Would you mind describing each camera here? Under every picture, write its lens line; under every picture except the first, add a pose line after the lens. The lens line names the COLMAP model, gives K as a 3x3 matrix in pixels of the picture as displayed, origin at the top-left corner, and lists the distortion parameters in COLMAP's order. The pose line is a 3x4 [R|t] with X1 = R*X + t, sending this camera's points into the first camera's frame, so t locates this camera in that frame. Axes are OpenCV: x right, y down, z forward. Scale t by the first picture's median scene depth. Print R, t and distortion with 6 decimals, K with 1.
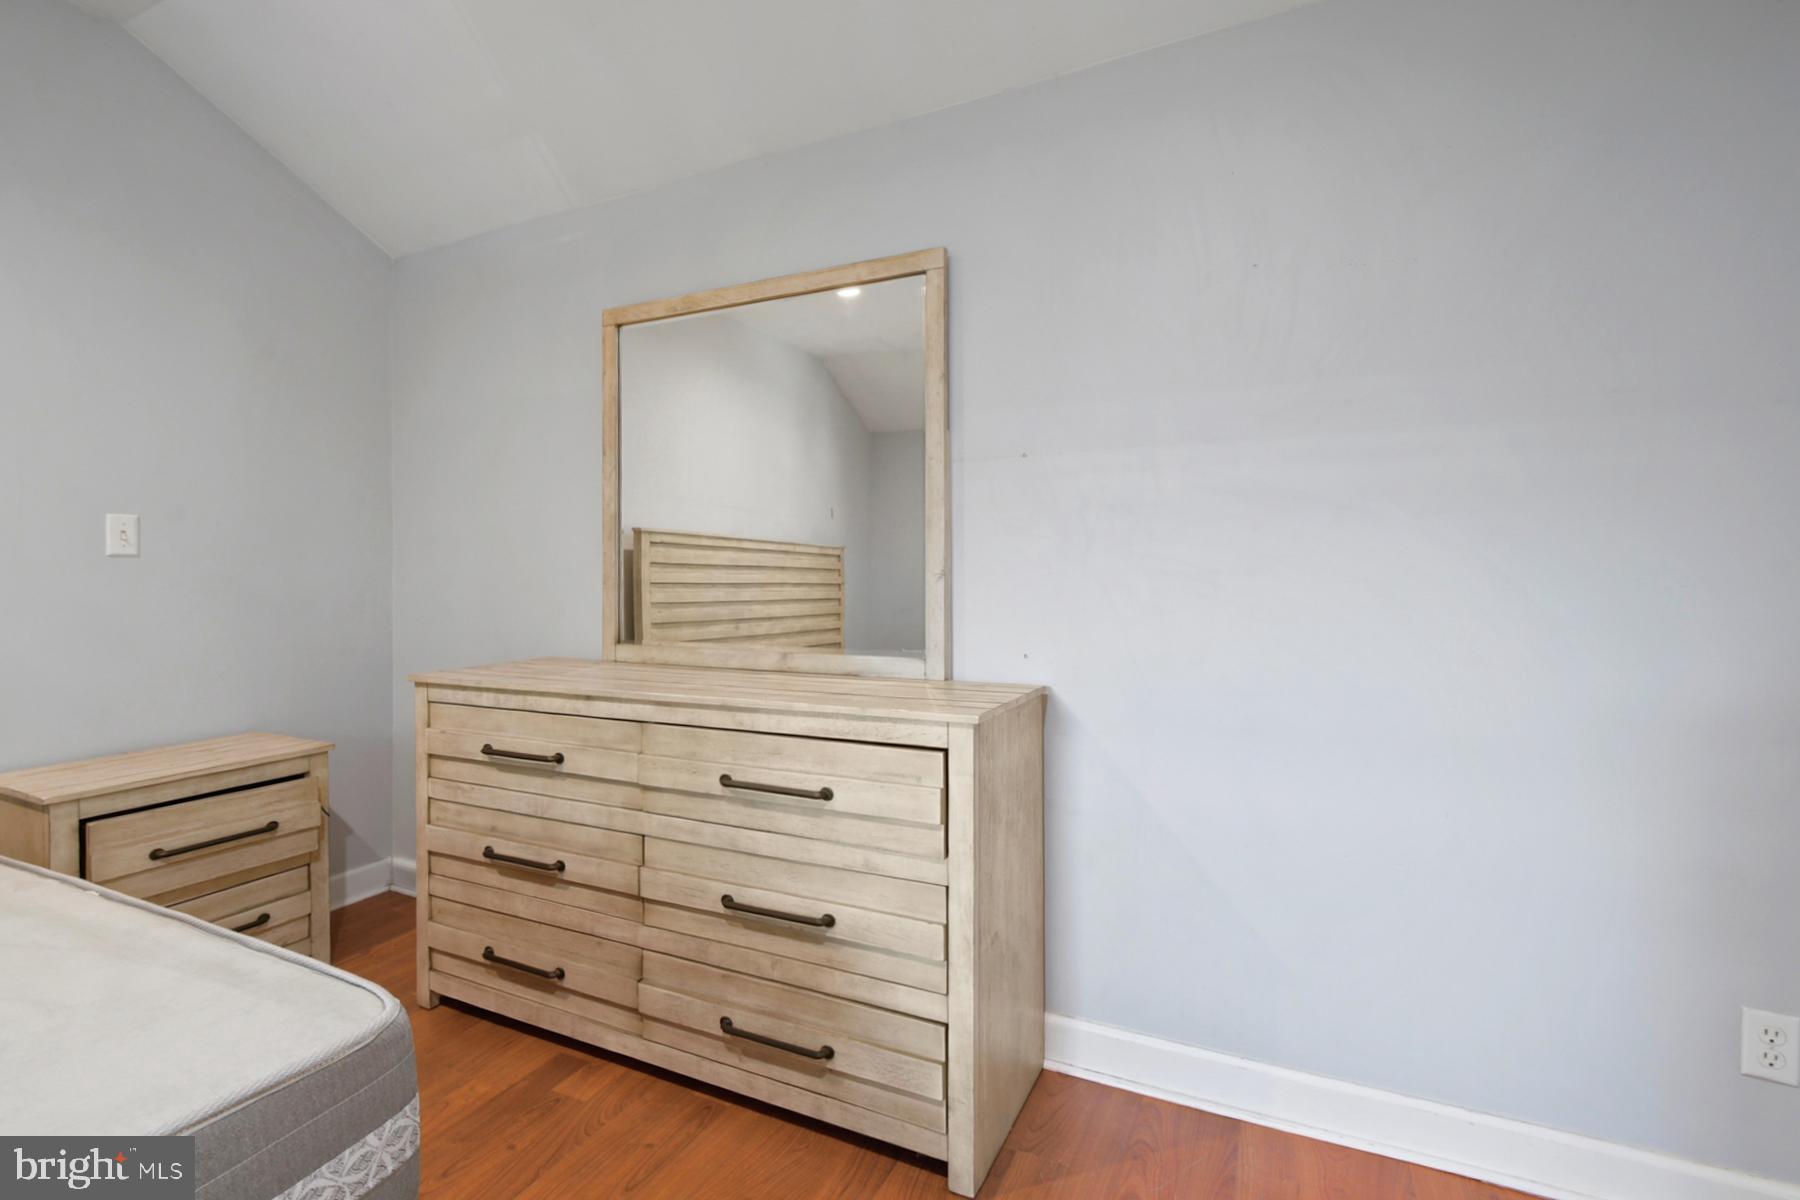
lens RADIAL K [[817.6, 0, 895.2], [0, 817.6, 559.3], [0, 0, 1]] dist [0.002764, -0.000282]
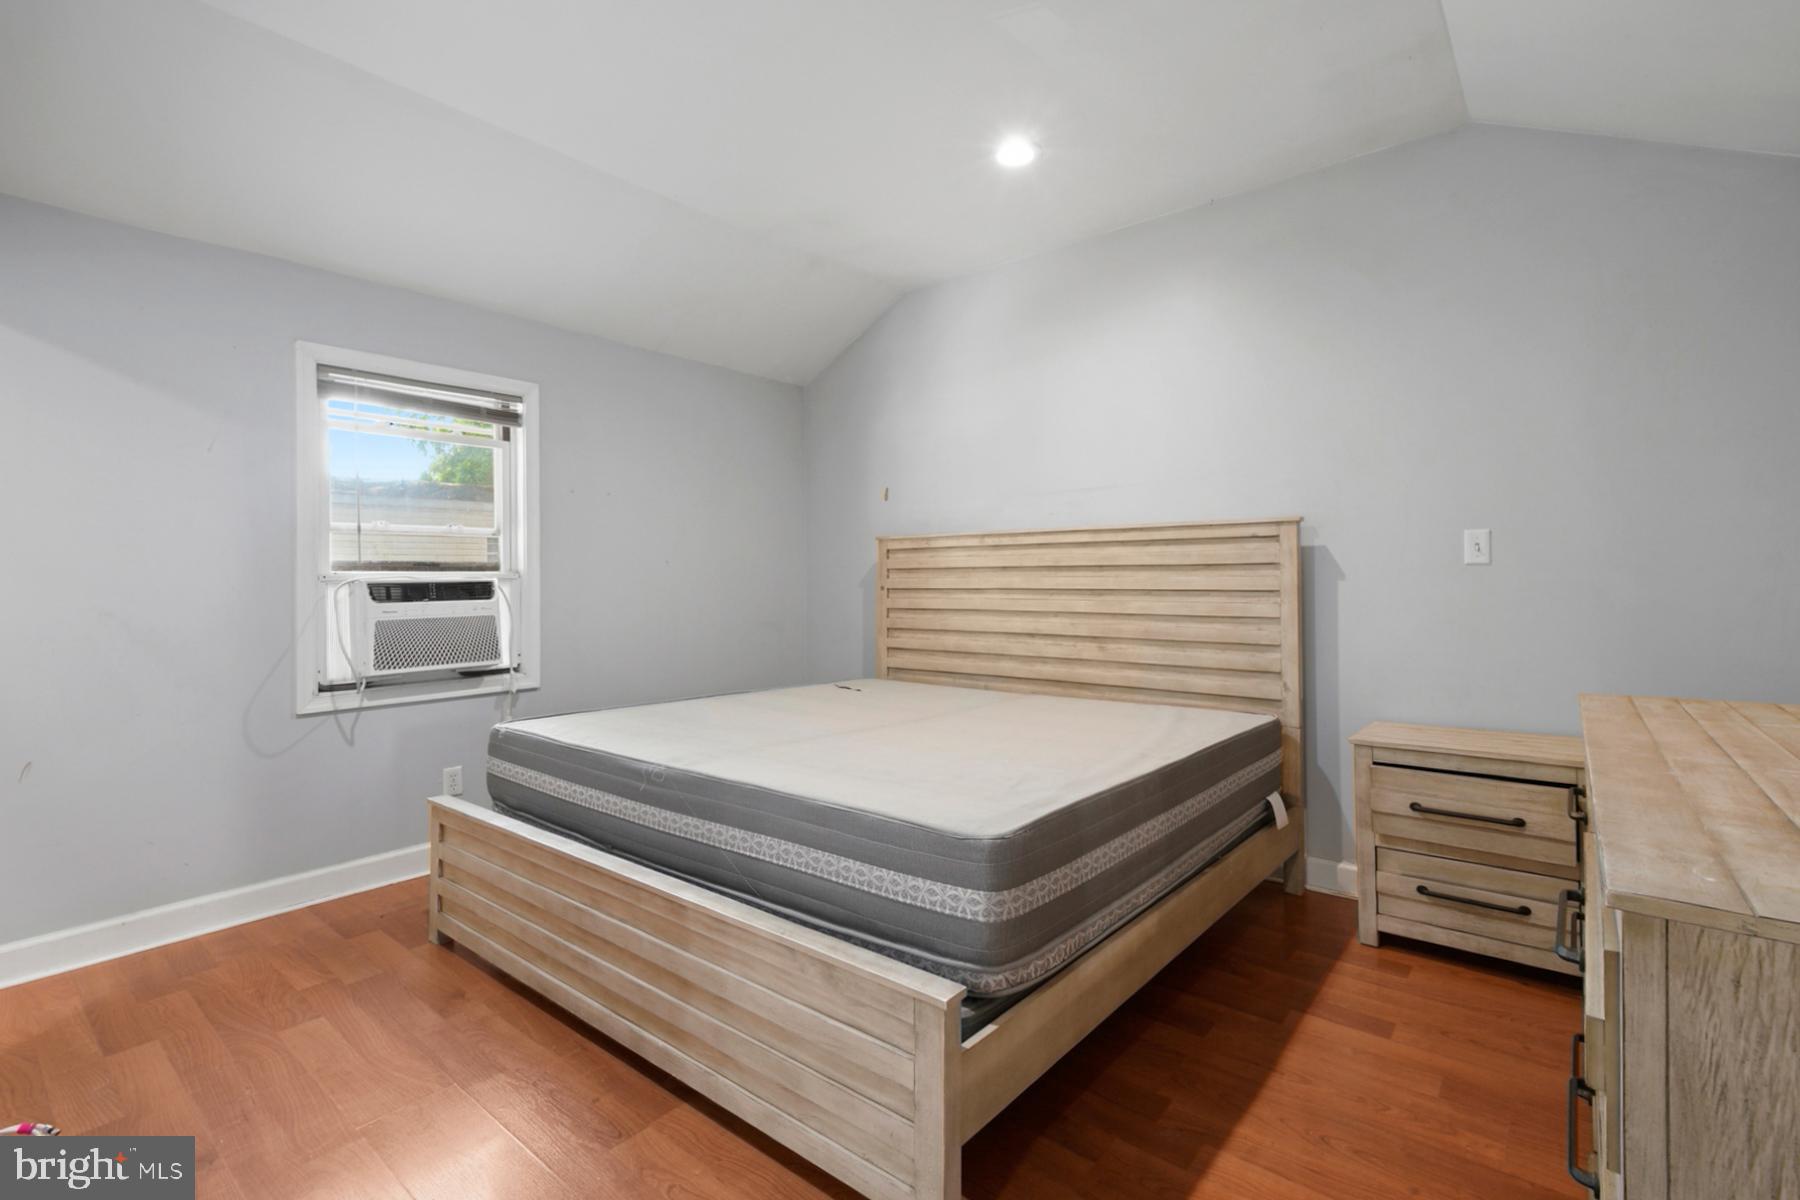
lens RADIAL K [[817.6, 0, 895.2], [0, 817.6, 559.3], [0, 0, 1]] dist [0.002764, -0.000282]
pose [[-0.248441, -0.023952, -0.968351, 0.535649], [0.024325, 0.999225, -0.030956, 0.006349], [0.968342, -0.031246, -0.247666, 0.597366]]
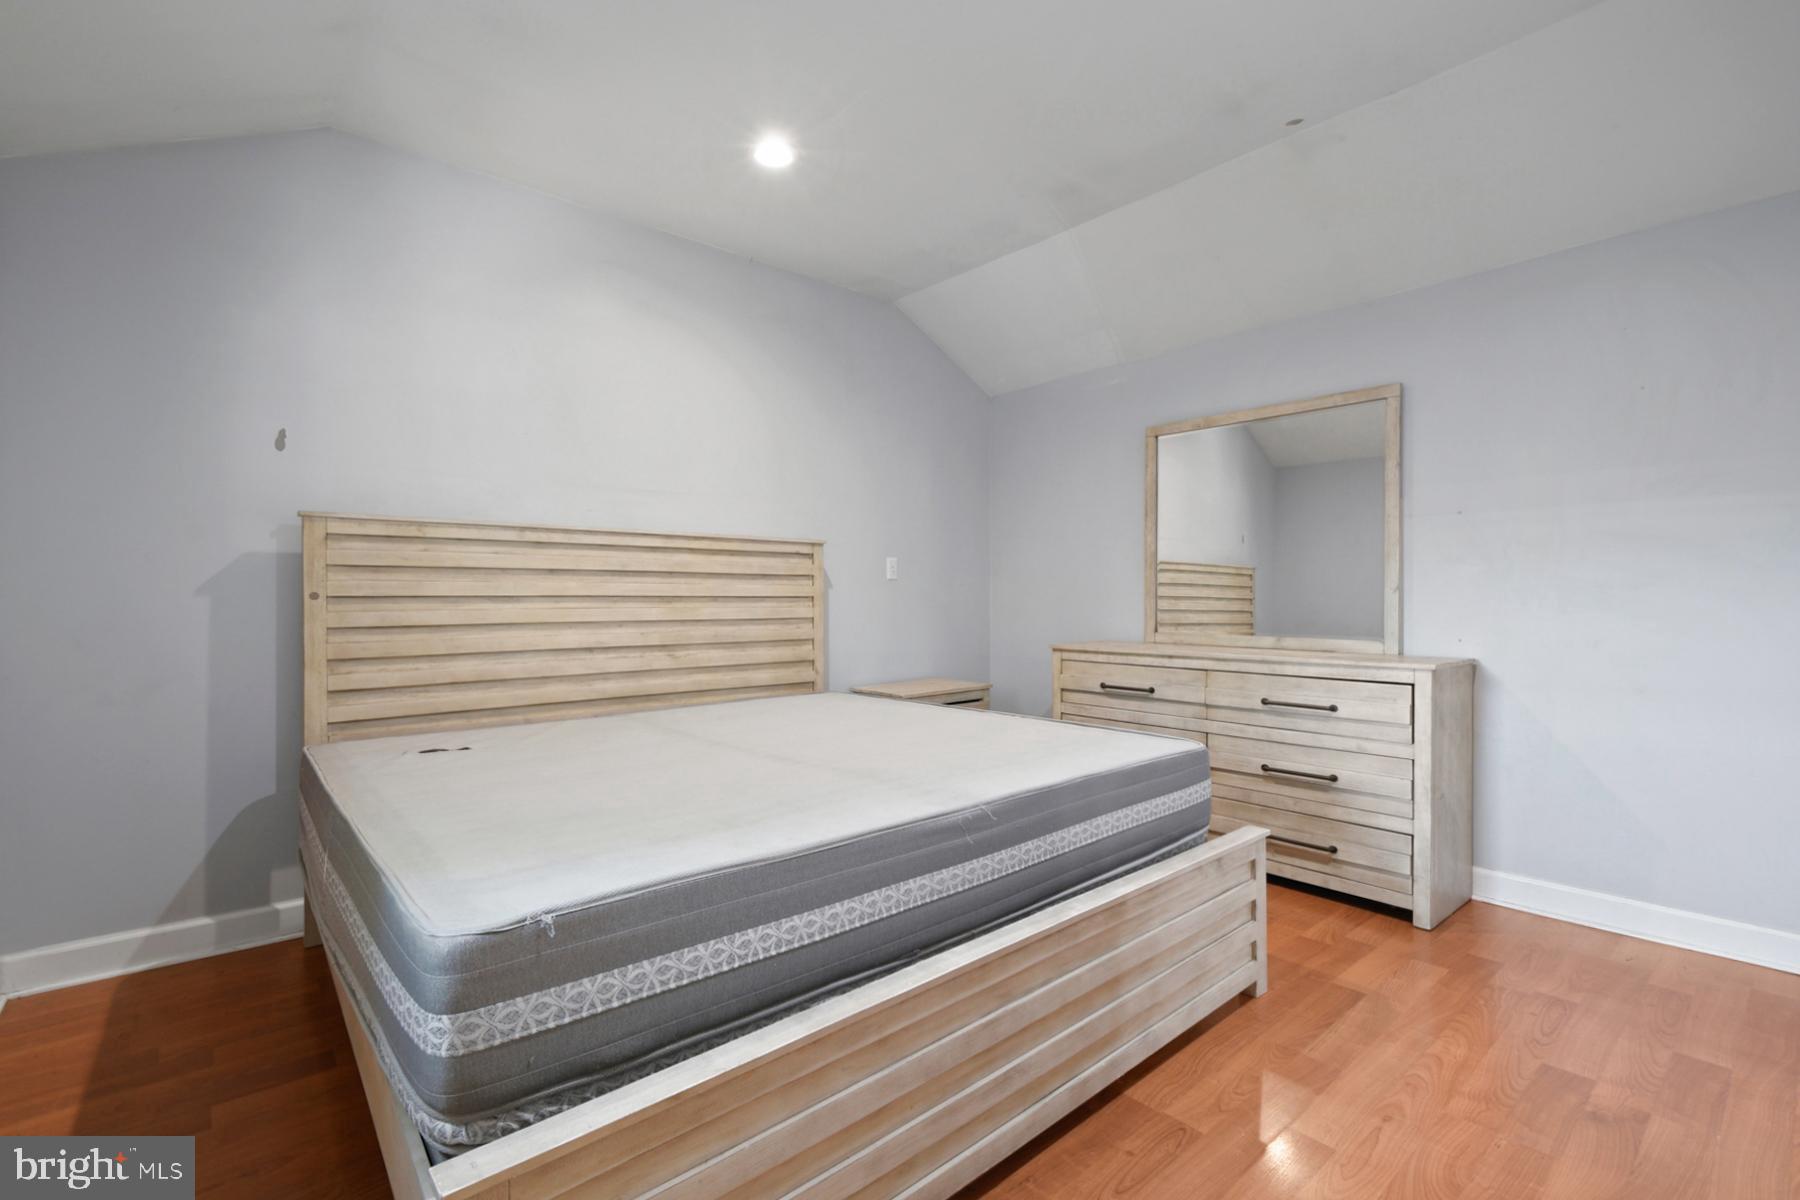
lens RADIAL K [[803.9, 0, 900.6], [0, 803.9, 594.3], [0, 0, 1]] dist [0.001477, -0.001354]
pose [[0.917024, 0.001344, -0.398830, -0.222617], [0.006773, 0.999798, 0.018943, -0.007169], [0.398775, -0.020073, 0.916829, -0.898201]]
